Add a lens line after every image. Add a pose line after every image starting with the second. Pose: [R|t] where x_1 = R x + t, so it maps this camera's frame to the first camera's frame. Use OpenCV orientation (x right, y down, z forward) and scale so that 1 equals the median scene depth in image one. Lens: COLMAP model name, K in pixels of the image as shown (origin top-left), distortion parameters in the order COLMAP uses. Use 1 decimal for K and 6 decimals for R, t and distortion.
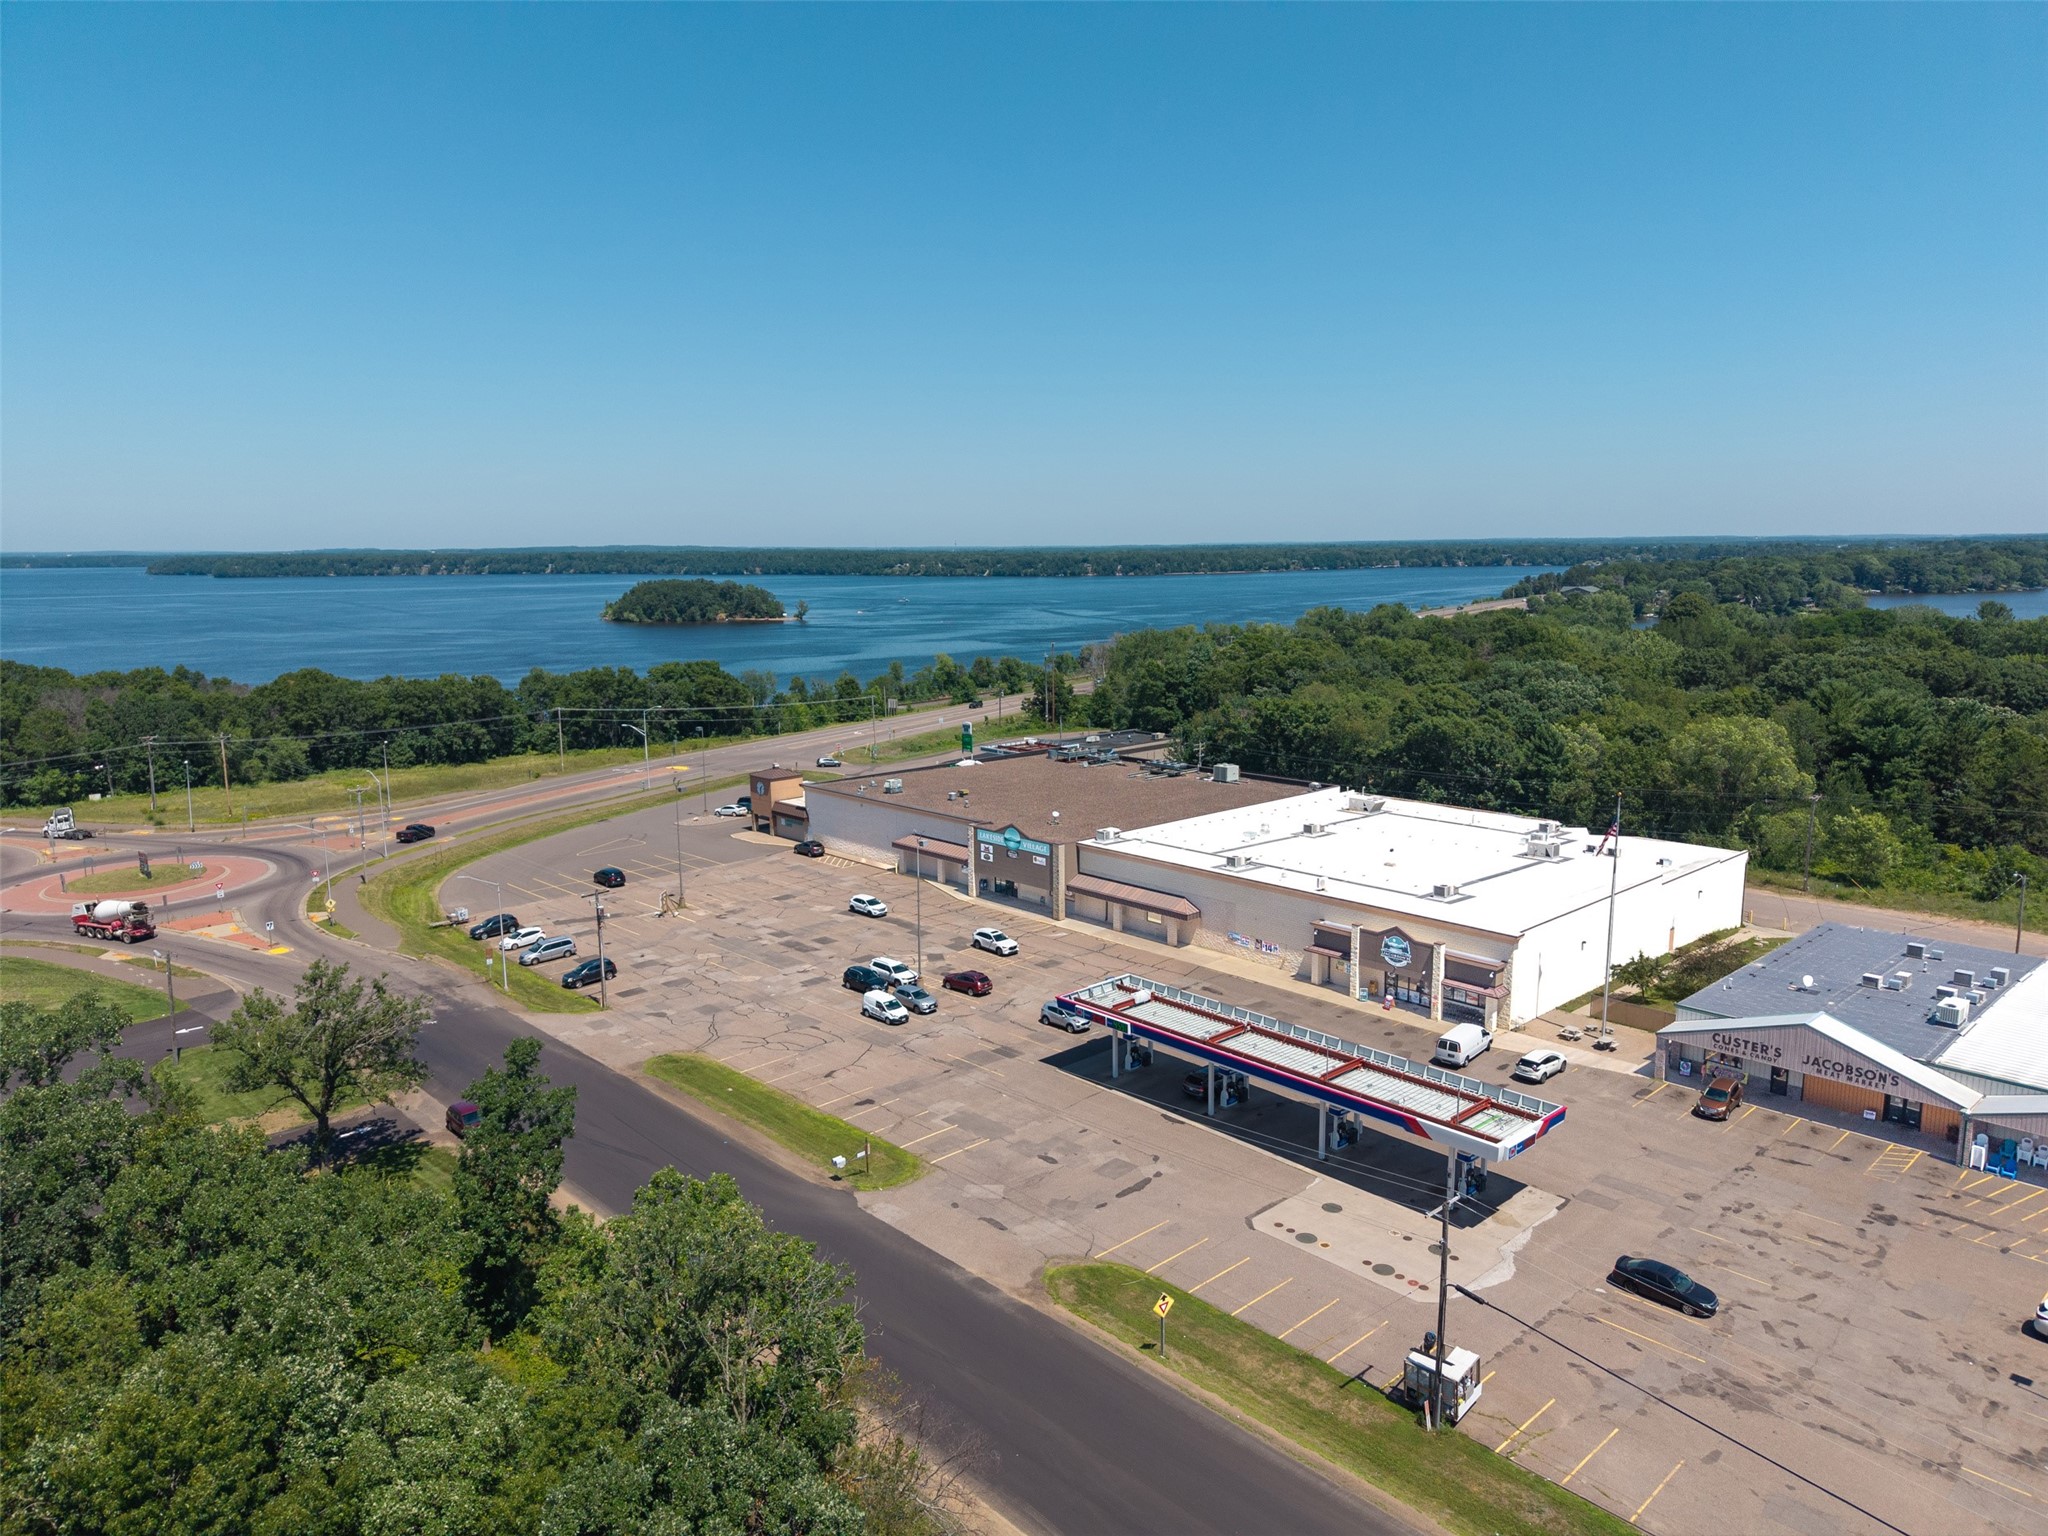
lens RADIAL K [[1377.1, 0, 1024.6], [0, 1377.1, 758.7], [0, 0, 1]] dist [0.017628, -0.011520]
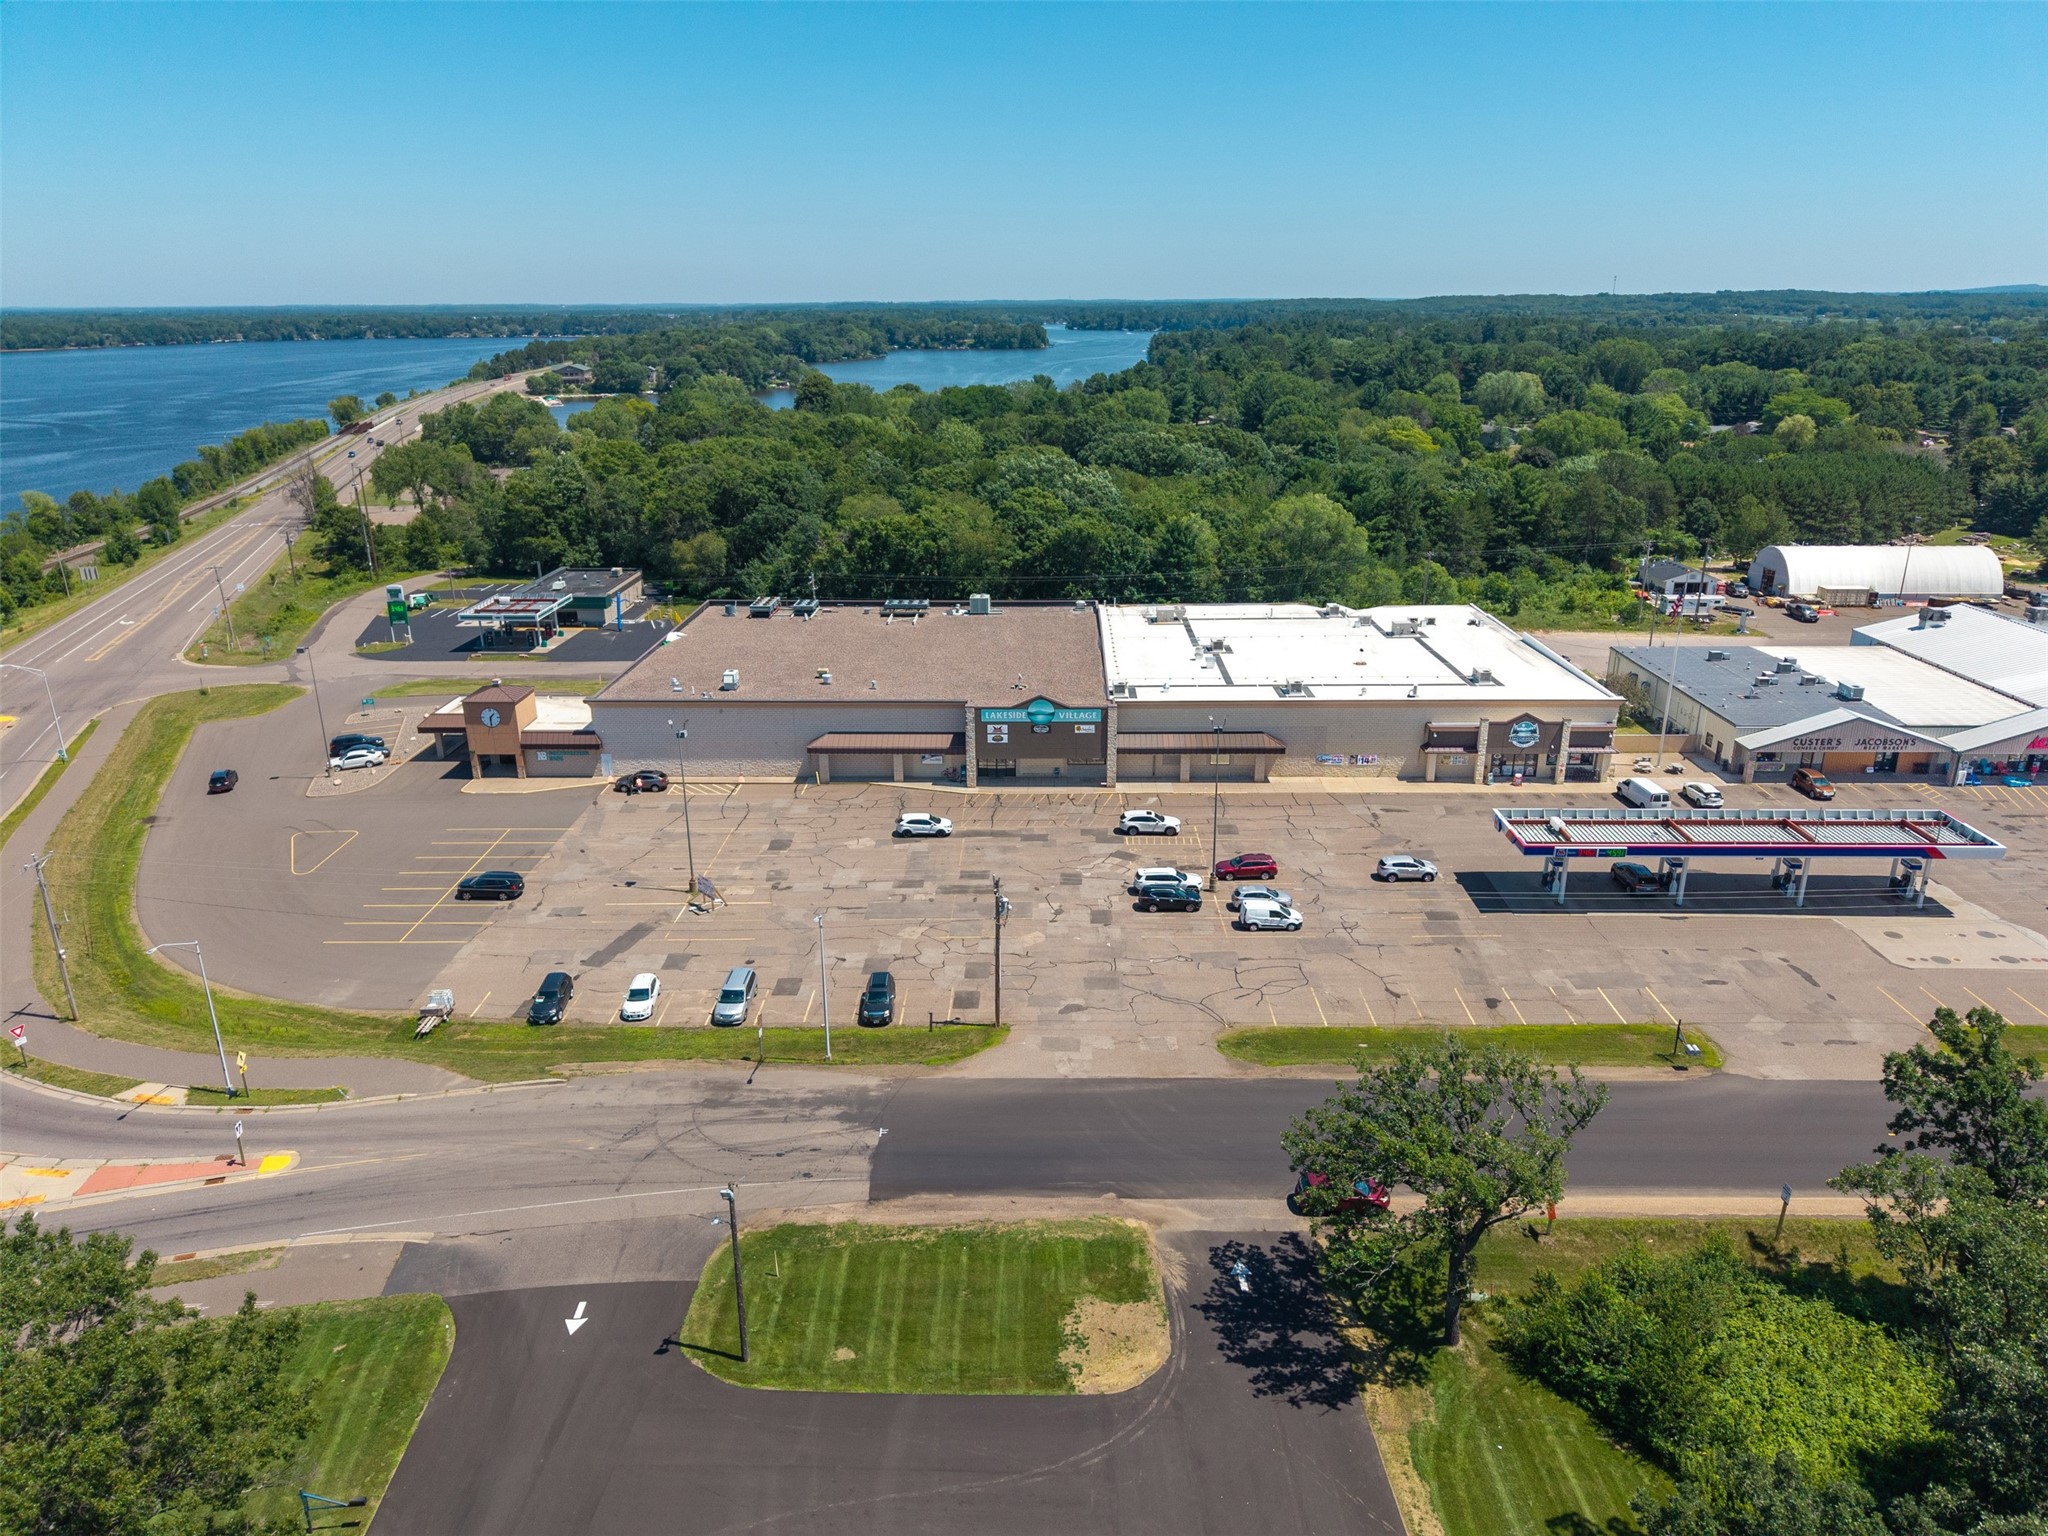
lens RADIAL K [[1377.1, 0, 1017.0], [0, 1377.1, 766.3], [0, 0, 1]] dist [0.017628, -0.011520]
pose [[0.699392, -0.224529, 0.678555, -0.661544], [0.110935, 0.971972, 0.207276, -0.097492], [-0.706076, -0.069692, 0.704698, 0.401662]]
